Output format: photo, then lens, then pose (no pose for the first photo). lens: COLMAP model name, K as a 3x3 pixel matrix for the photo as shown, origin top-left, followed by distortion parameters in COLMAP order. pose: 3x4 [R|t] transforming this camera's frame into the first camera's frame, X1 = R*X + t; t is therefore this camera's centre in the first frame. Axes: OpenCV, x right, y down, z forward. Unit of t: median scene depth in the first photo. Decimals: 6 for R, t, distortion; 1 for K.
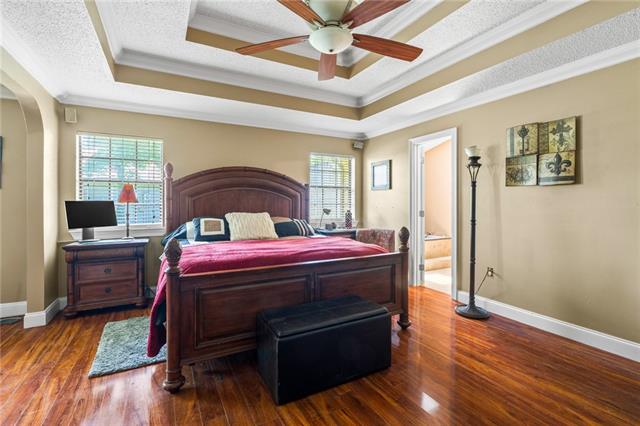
lens RADIAL K [[295.7, 0, 320.0], [0, 295.7, 213.0], [0, 0, 1]] dist [-0.002156, -0.000258]
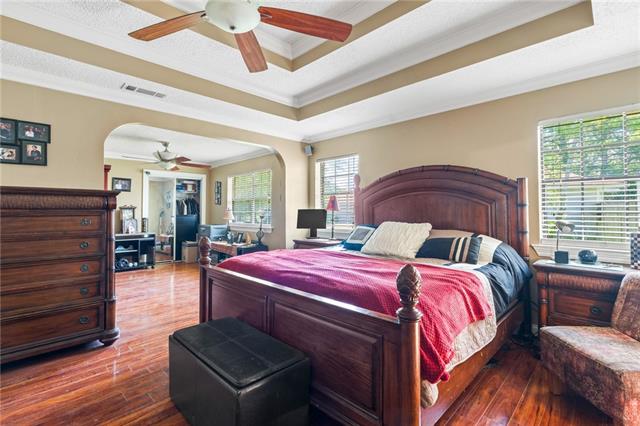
lens RADIAL K [[295.7, 0, 320.0], [0, 295.7, 213.0], [0, 0, 1]] dist [-0.002156, -0.000258]
pose [[0.288673, 0.009053, -0.957385, 0.524034], [-0.026732, 0.999642, 0.001392, -0.025034], [0.957054, 0.025191, 0.288812, 0.587909]]
